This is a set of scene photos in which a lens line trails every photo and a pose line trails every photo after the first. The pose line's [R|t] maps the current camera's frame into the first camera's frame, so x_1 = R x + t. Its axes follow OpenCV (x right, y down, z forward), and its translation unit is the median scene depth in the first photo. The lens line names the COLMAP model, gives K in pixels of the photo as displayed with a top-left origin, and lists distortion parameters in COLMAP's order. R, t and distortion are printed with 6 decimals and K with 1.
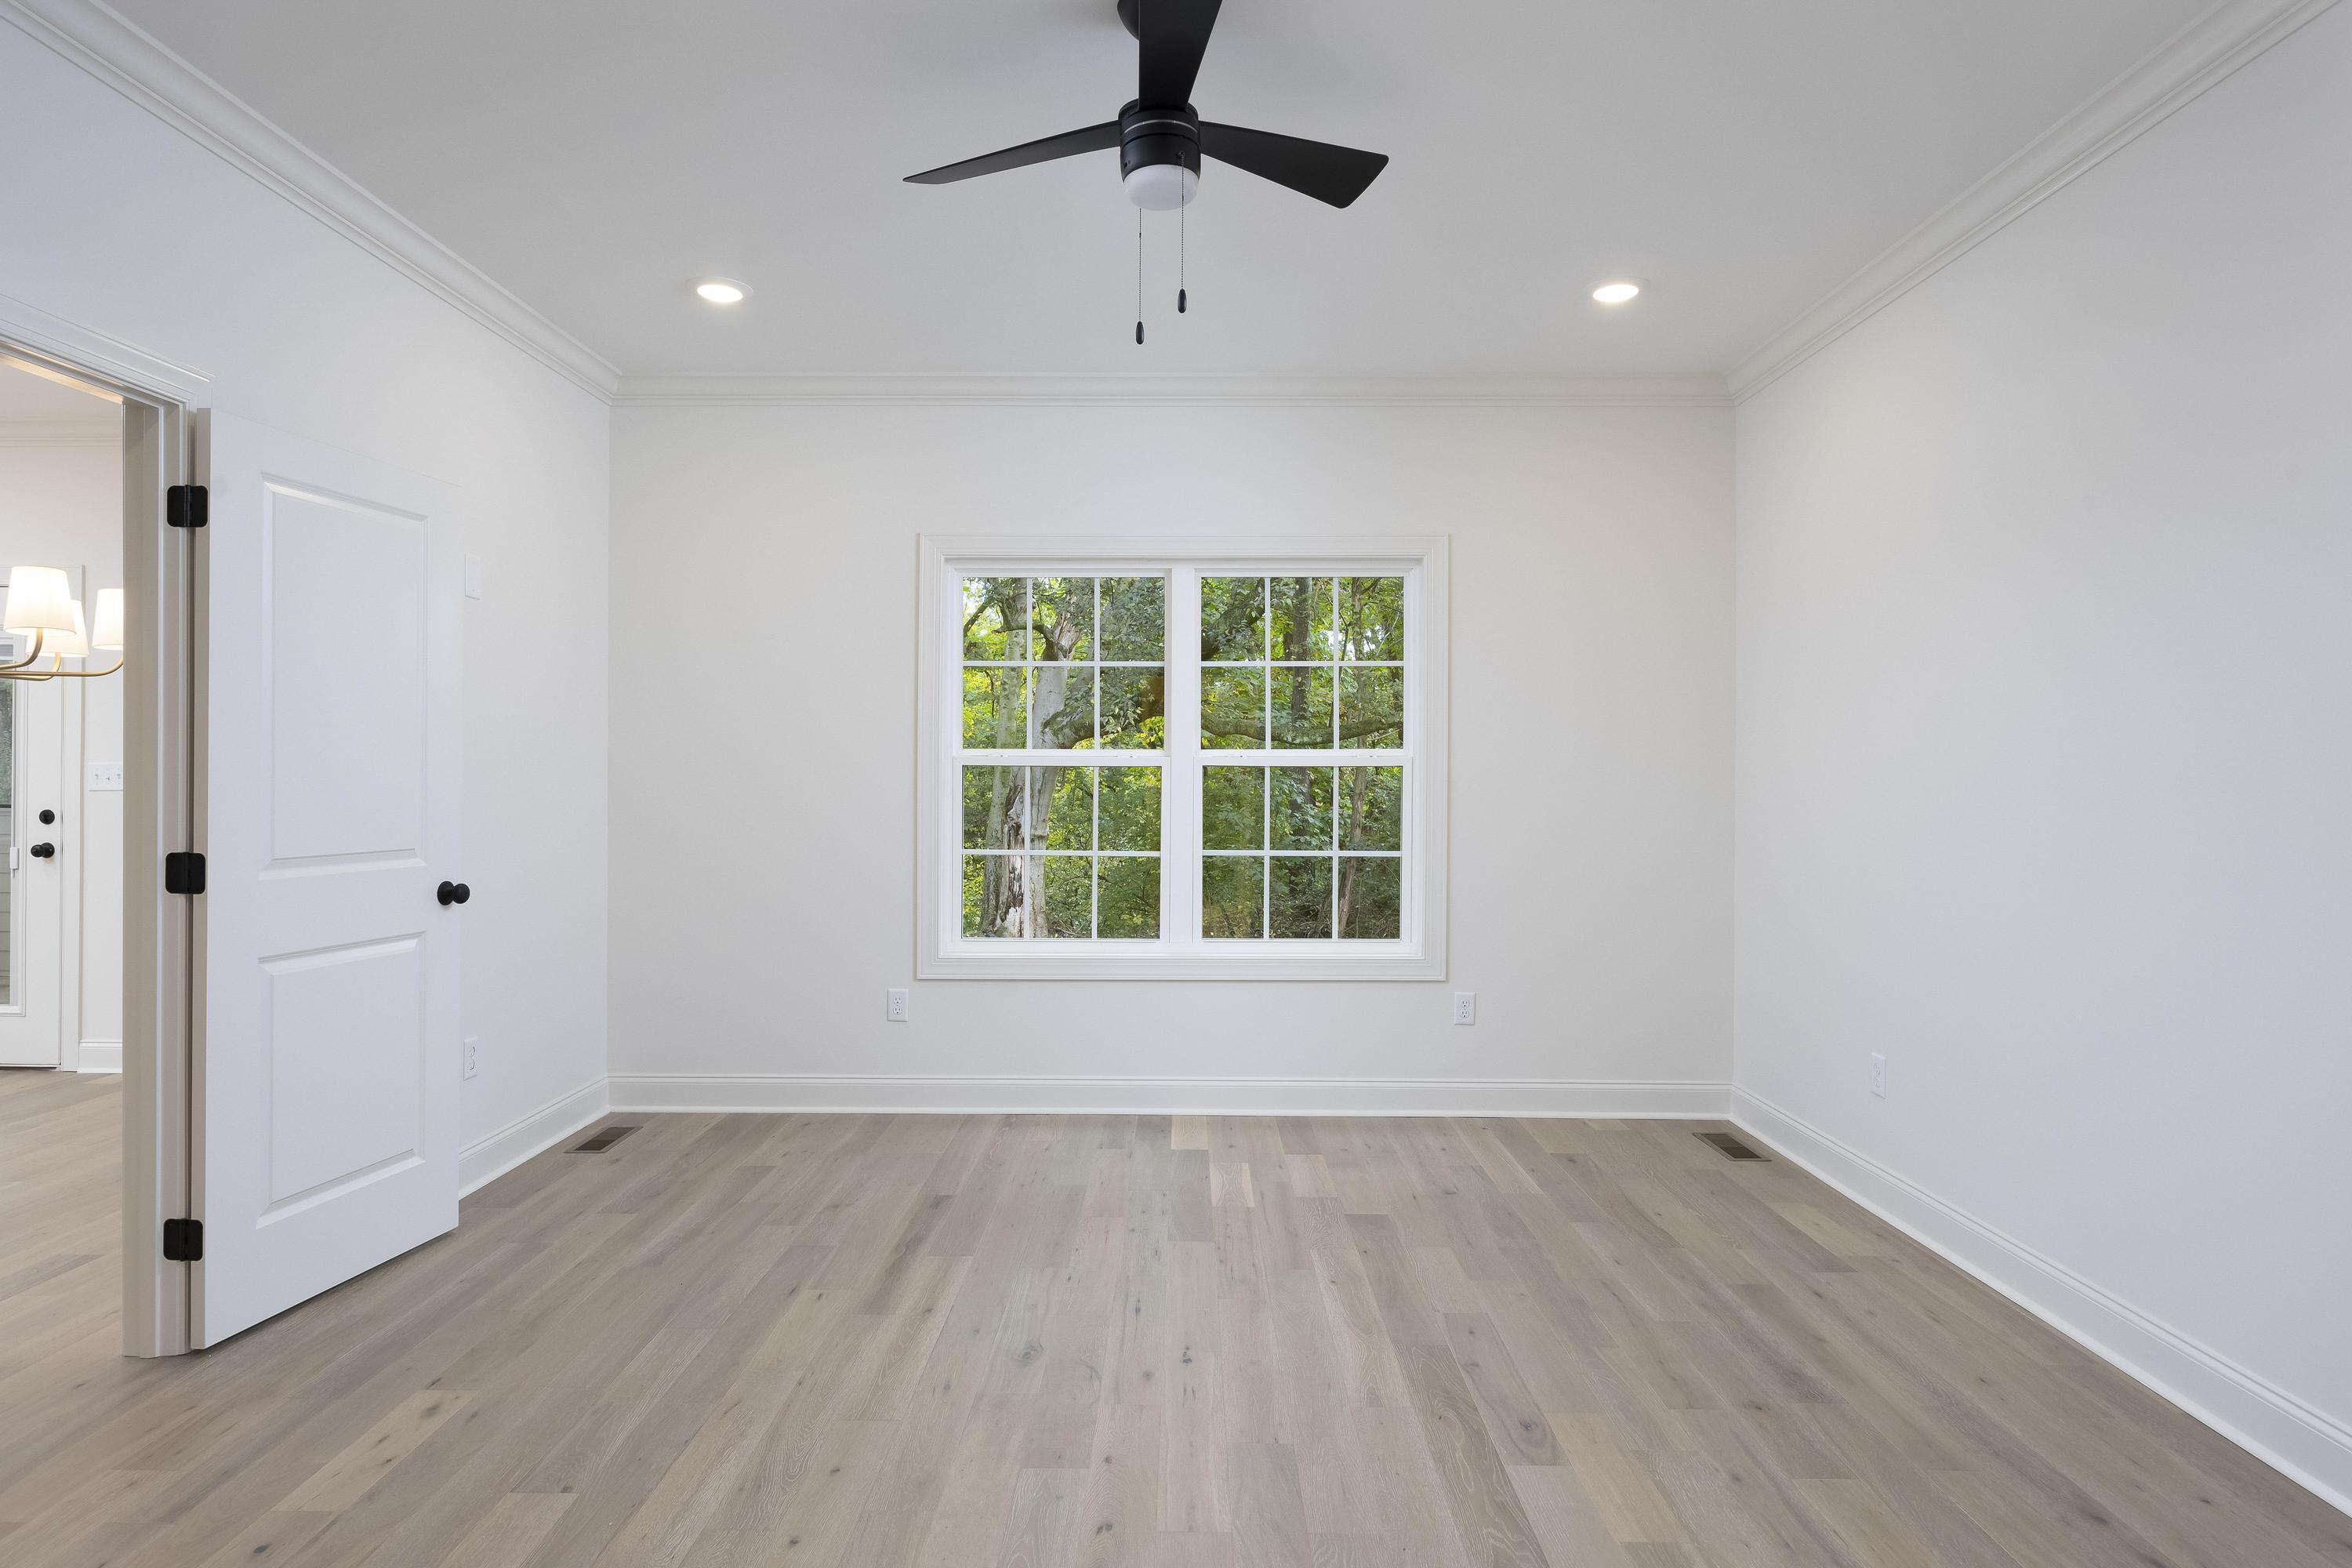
lens RADIAL K [[1243.6, 0, 1182.2], [0, 1243.6, 809.3], [0, 0, 1]] dist [-0.006415, -0.000310]
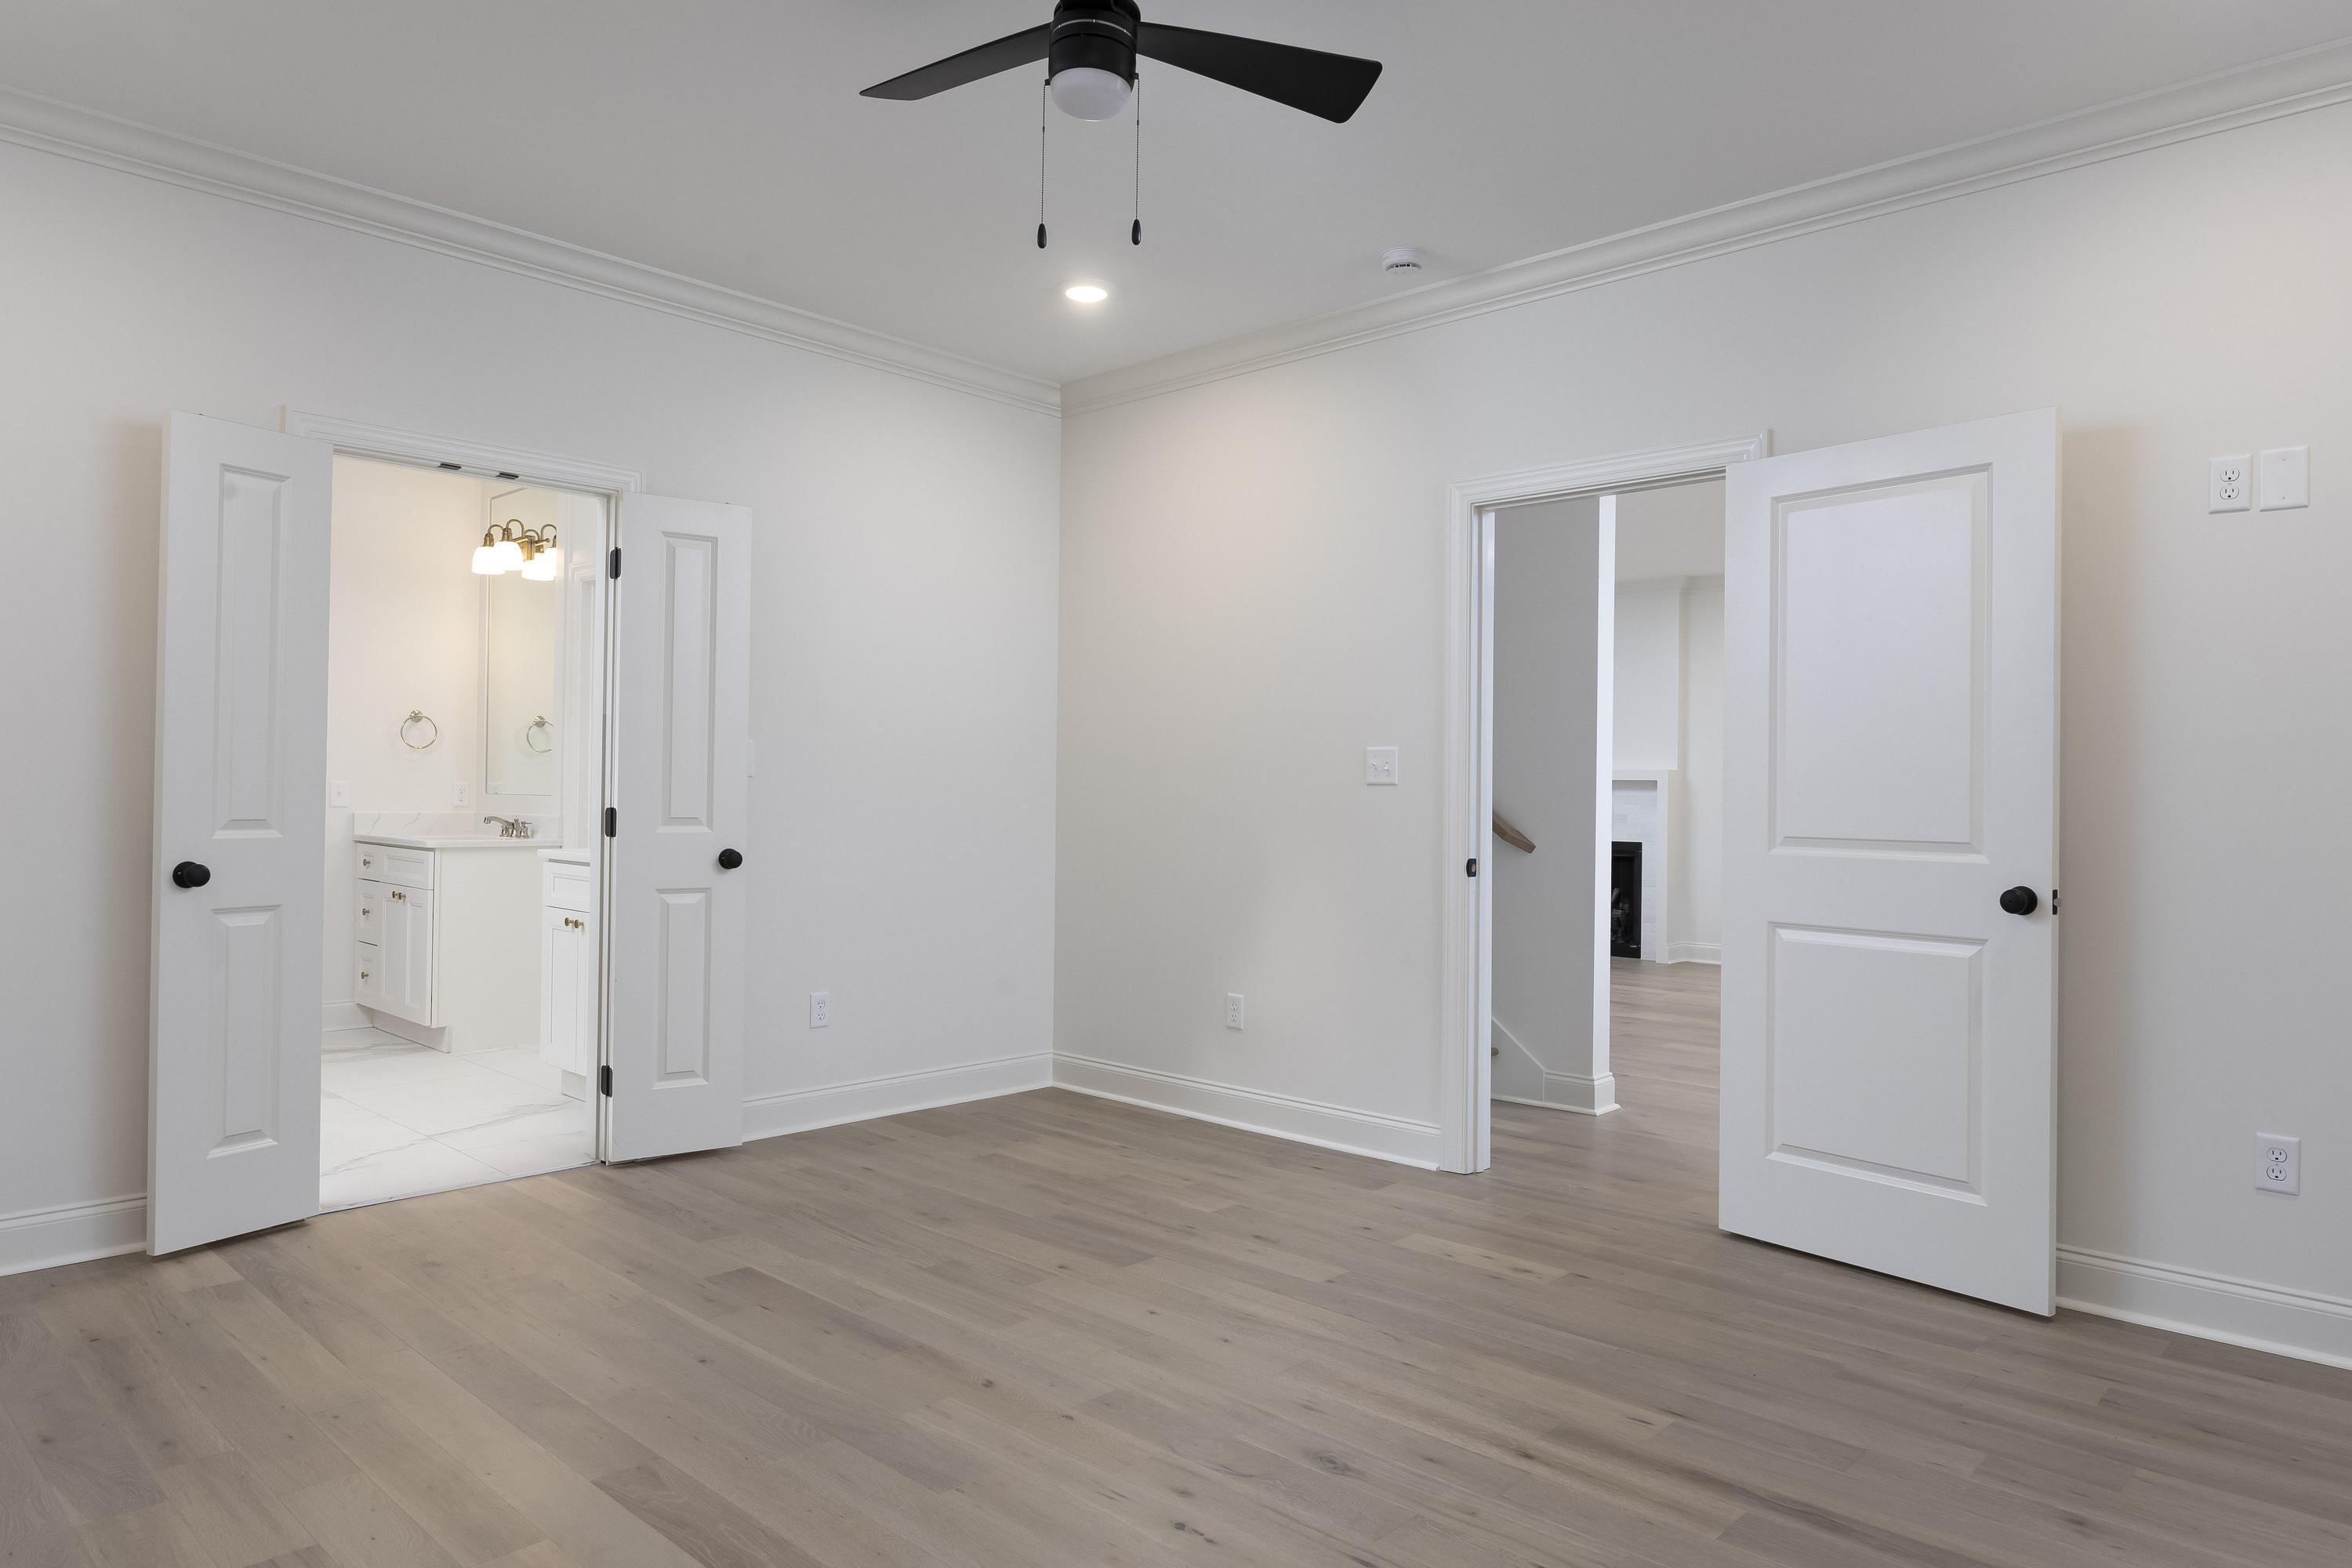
lens RADIAL K [[1408.8, 0, 1187.6], [0, 1408.8, 781.6], [0, 0, 1]] dist [0.007079, 0.001294]
pose [[-0.652038, -0.014249, -0.758052, 0.654484], [-0.028567, 0.999575, 0.005782, -0.001828], [0.757648, 0.025425, -0.652168, 1.569619]]
